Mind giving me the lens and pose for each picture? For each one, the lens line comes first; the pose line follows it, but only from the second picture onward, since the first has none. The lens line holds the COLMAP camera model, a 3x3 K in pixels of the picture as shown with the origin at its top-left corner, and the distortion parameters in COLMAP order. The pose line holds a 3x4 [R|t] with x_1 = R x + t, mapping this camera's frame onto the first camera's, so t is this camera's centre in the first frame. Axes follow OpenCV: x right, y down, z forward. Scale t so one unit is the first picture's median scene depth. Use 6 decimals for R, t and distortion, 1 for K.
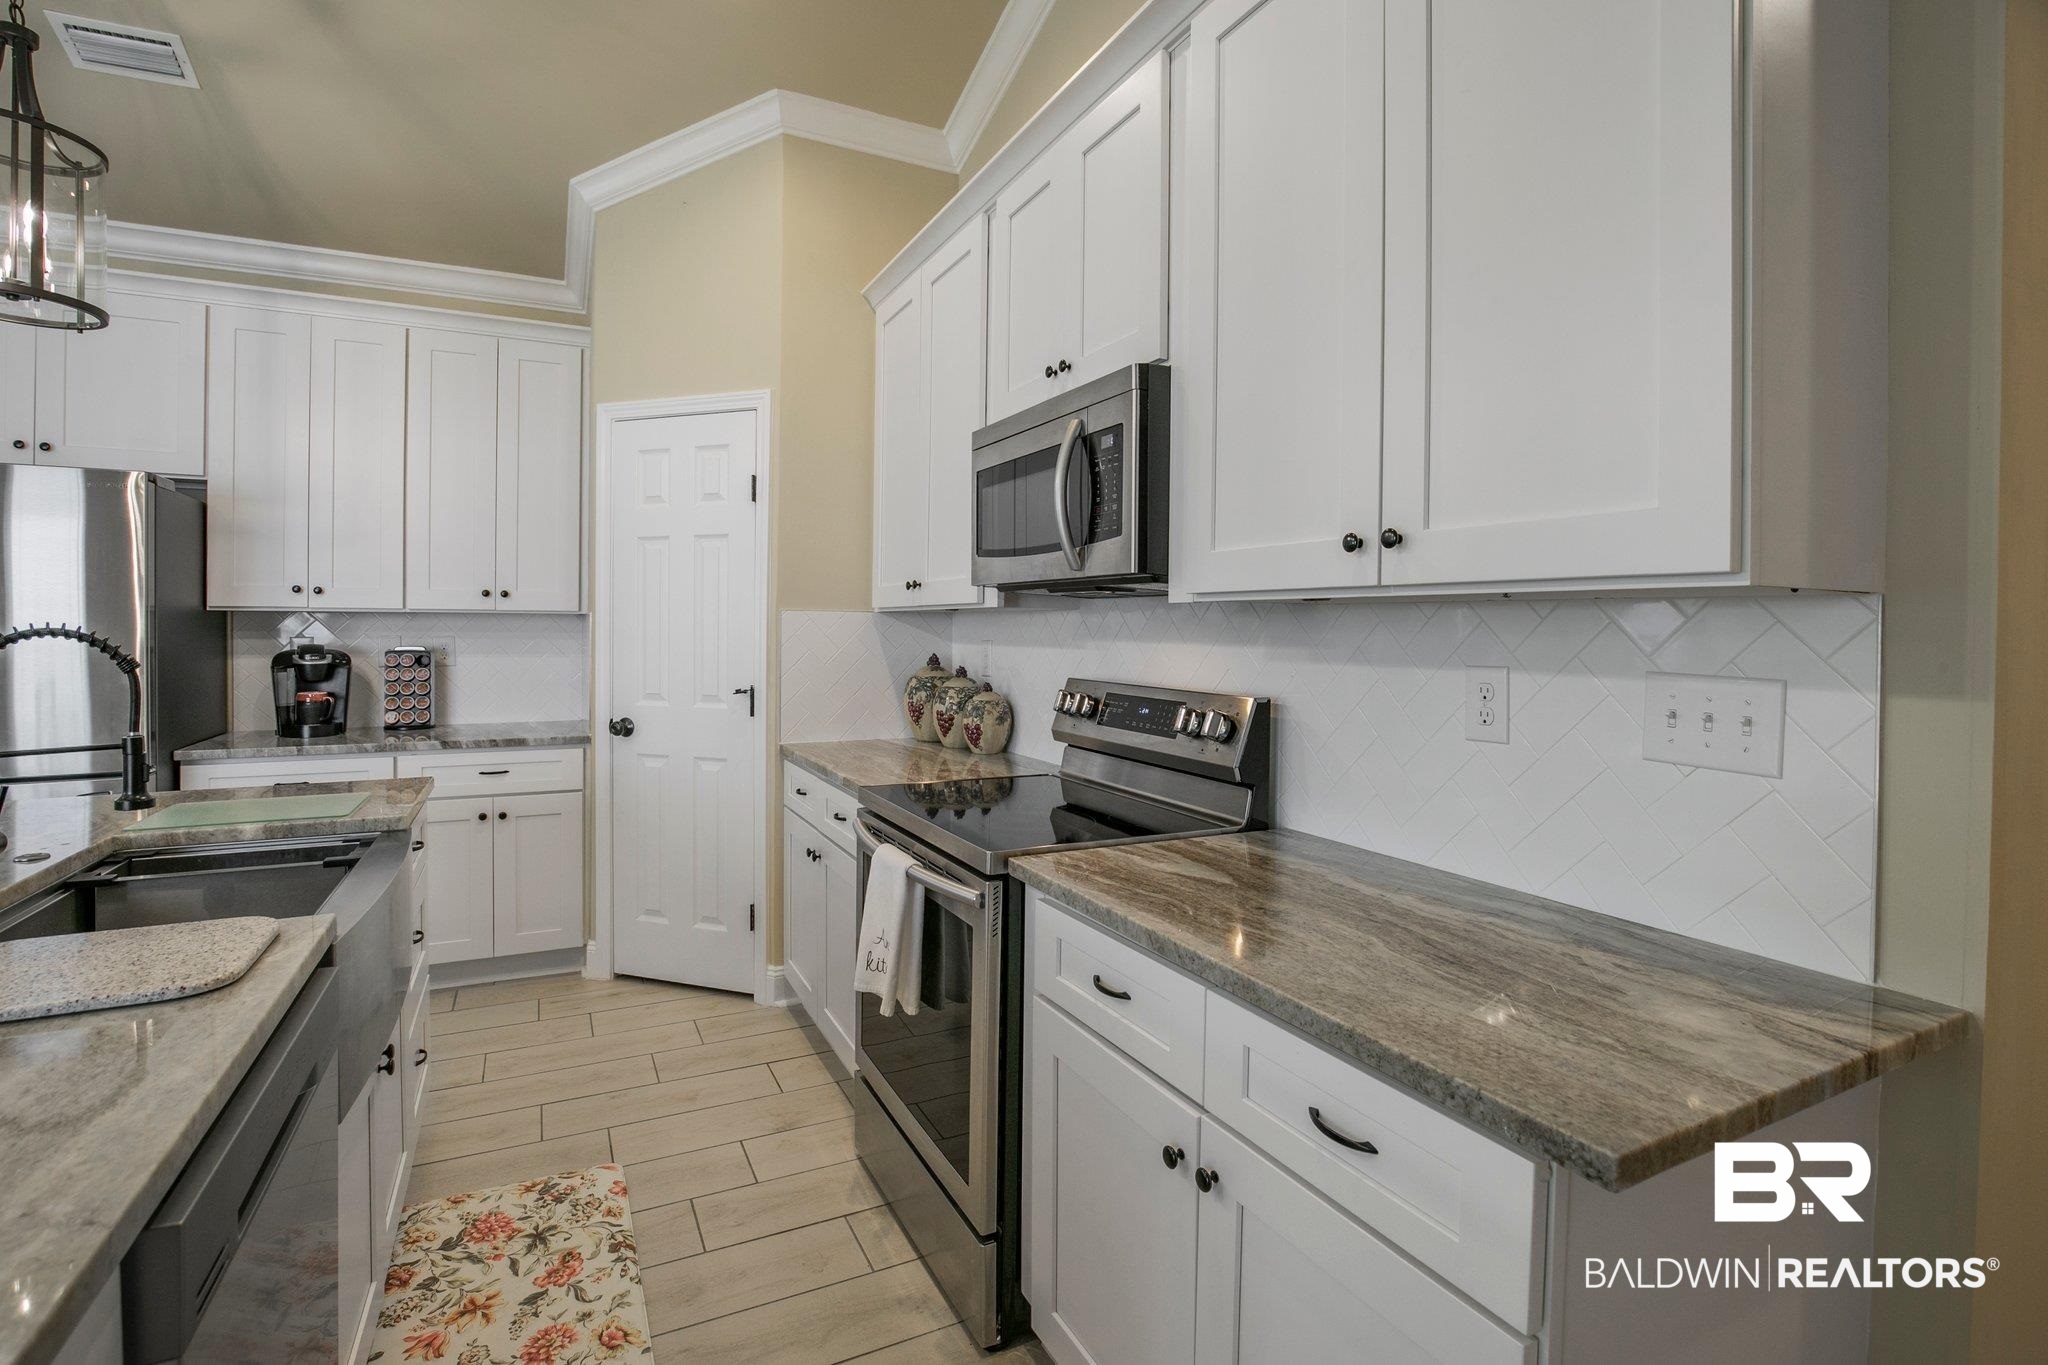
lens RADIAL K [[944.9, 0, 1012.8], [0, 944.9, 640.4], [0, 0, 1]] dist [-0.022462, 0.000342]
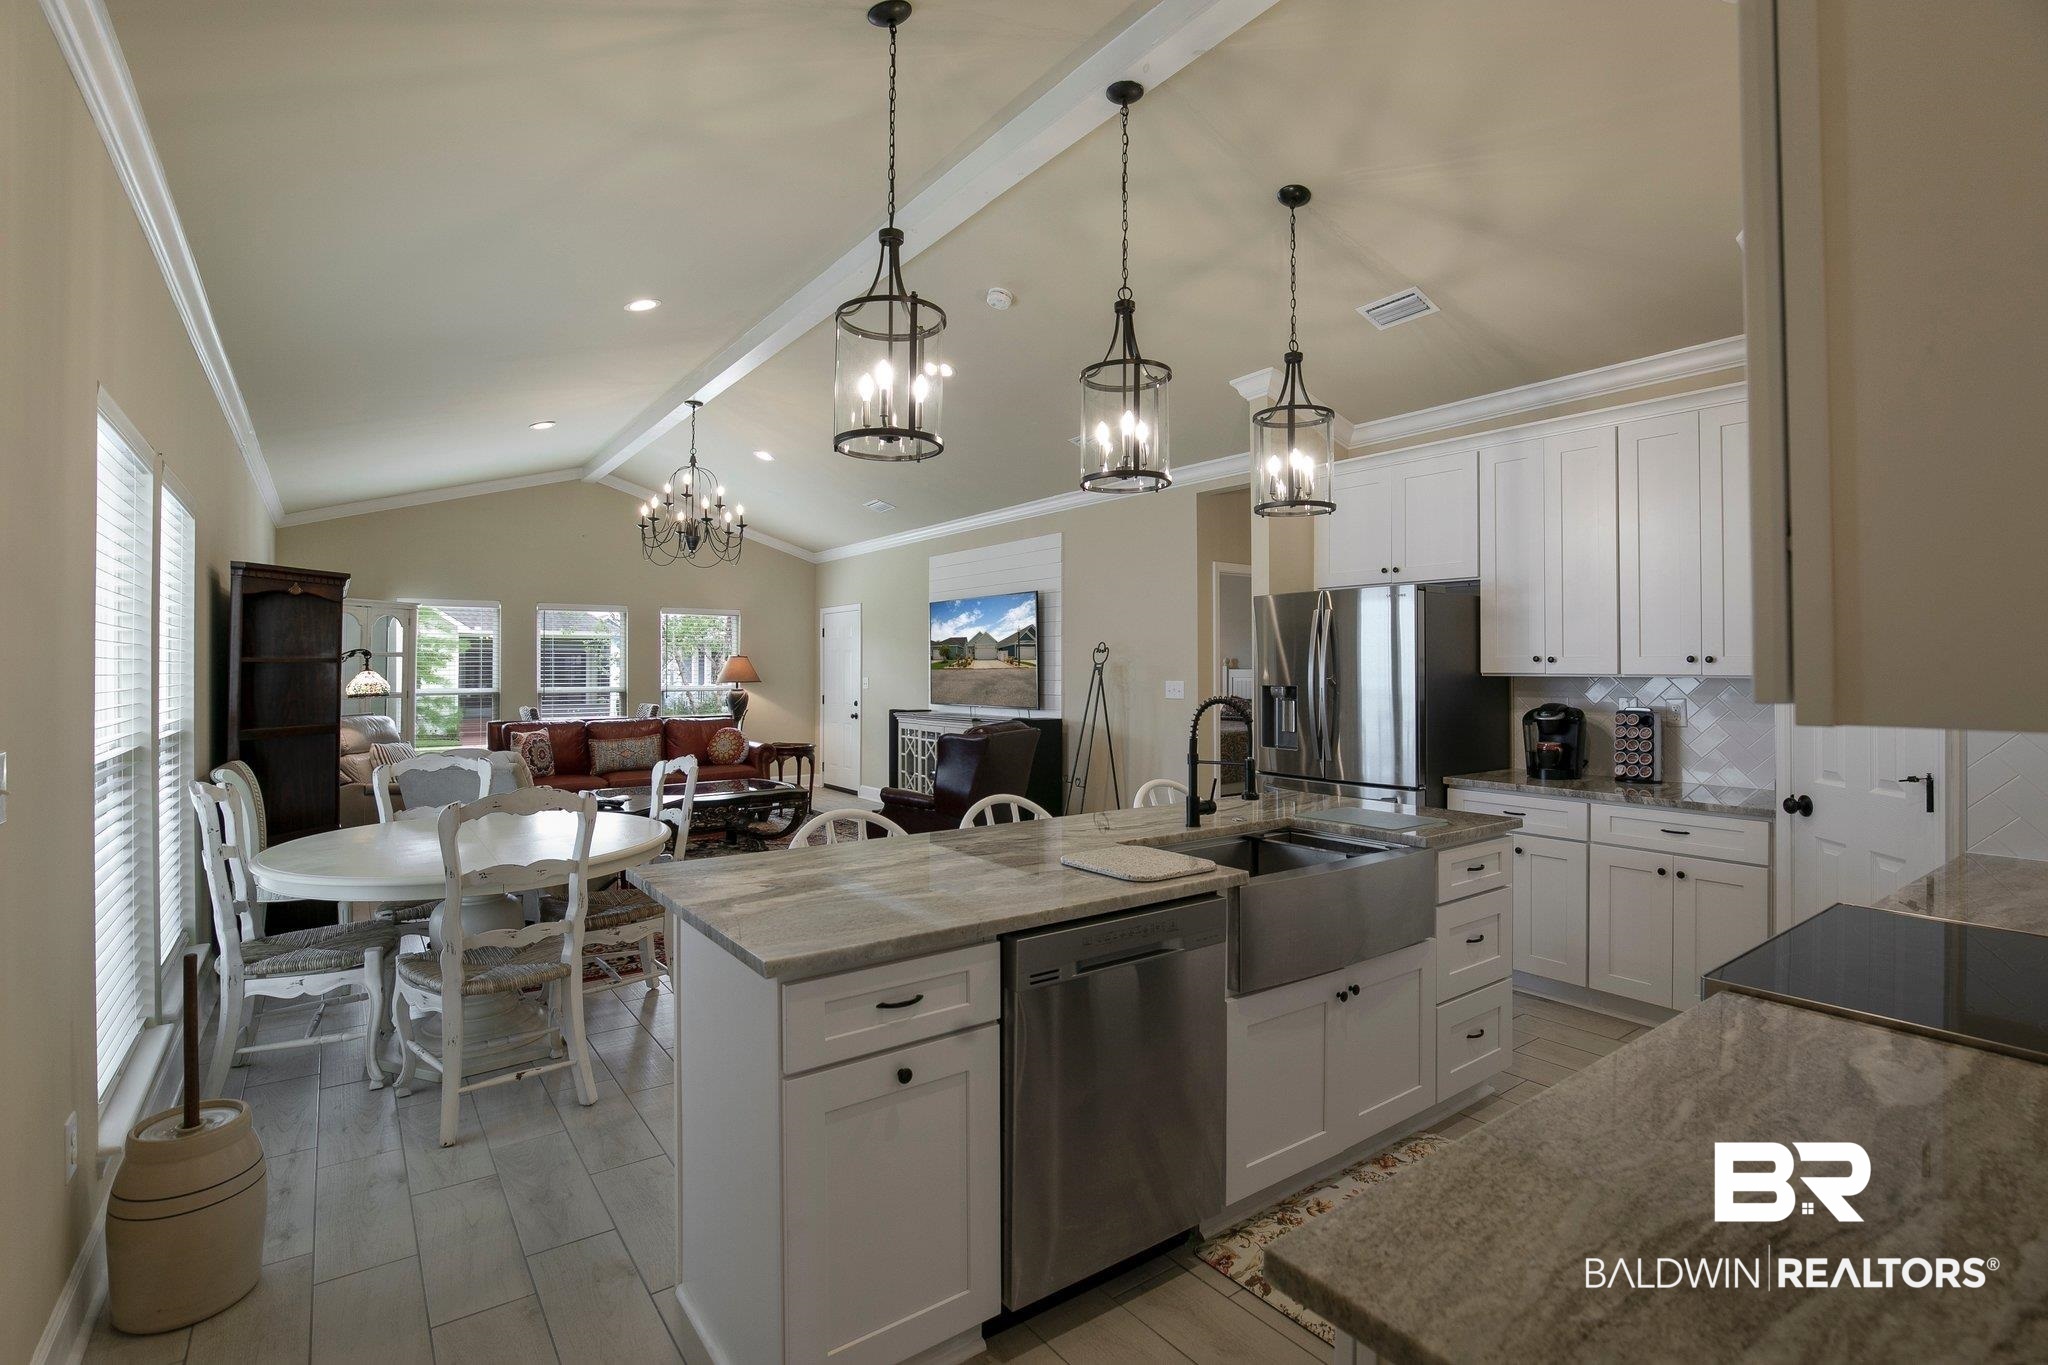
lens RADIAL K [[952.2, 0, 1016.8], [0, 952.2, 664.1], [0, 0, 1]] dist [-0.022428, 0.000487]
pose [[0.159896, -0.009847, -0.987085, 0.376891], [-0.011132, 0.999869, -0.011777, -0.026191], [0.987071, 0.012872, 0.159766, 0.113325]]
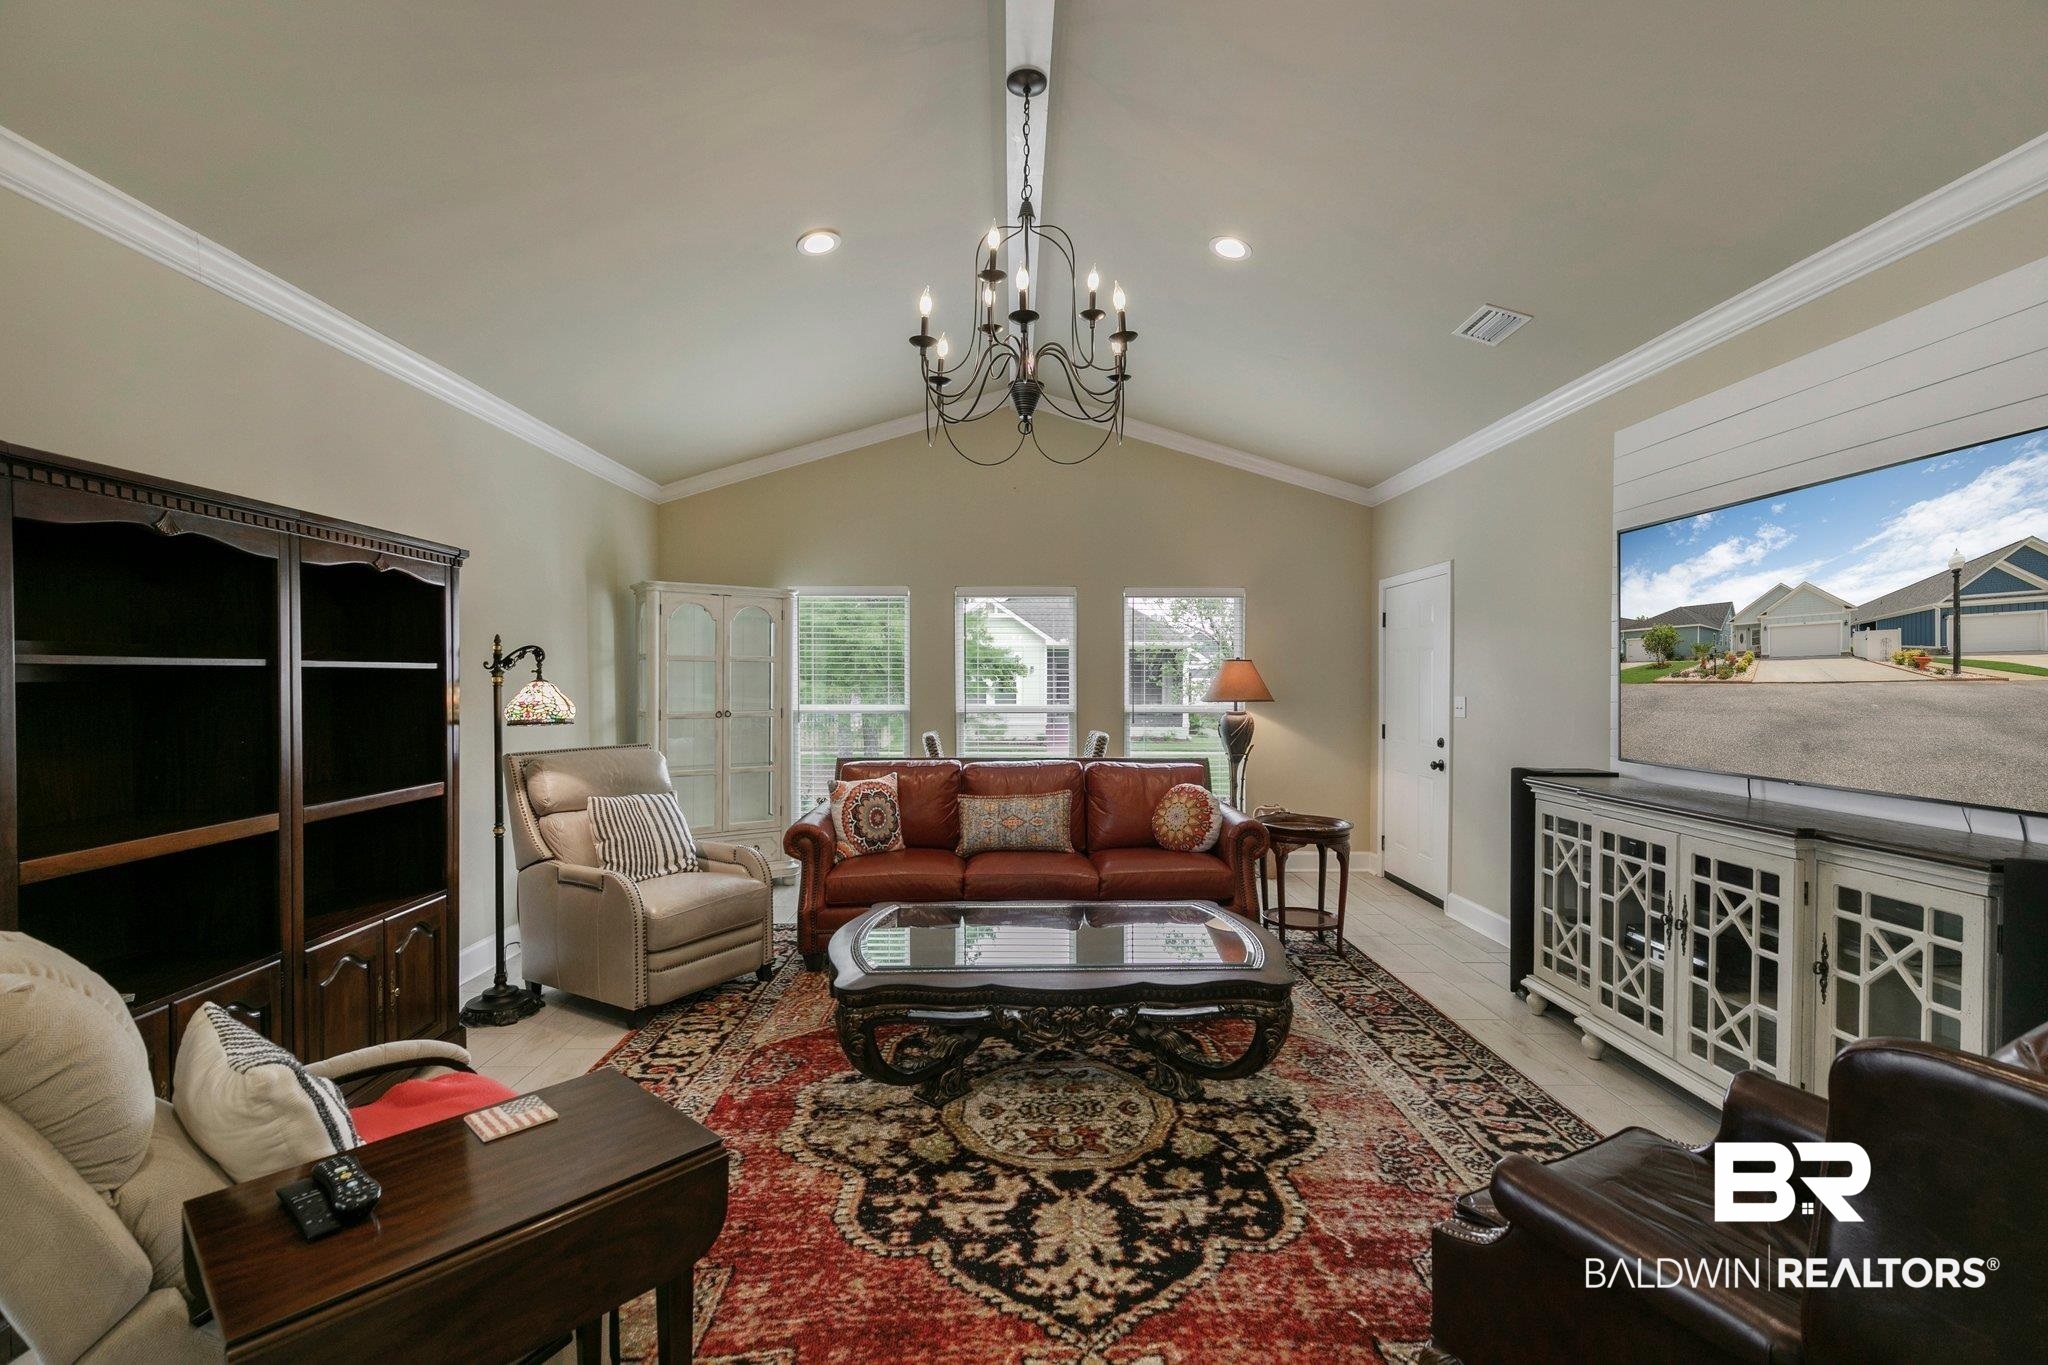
lens RADIAL K [[917.1, 0, 1021.5], [0, 917.1, 690.8], [0, 0, 1]] dist [0.005270, 0.000068]
pose [[-0.437879, 0.006563, -0.899010, -0.981724], [-0.015817, 0.999762, 0.015003, -0.035575], [0.898895, 0.020789, -0.437672, 0.136275]]
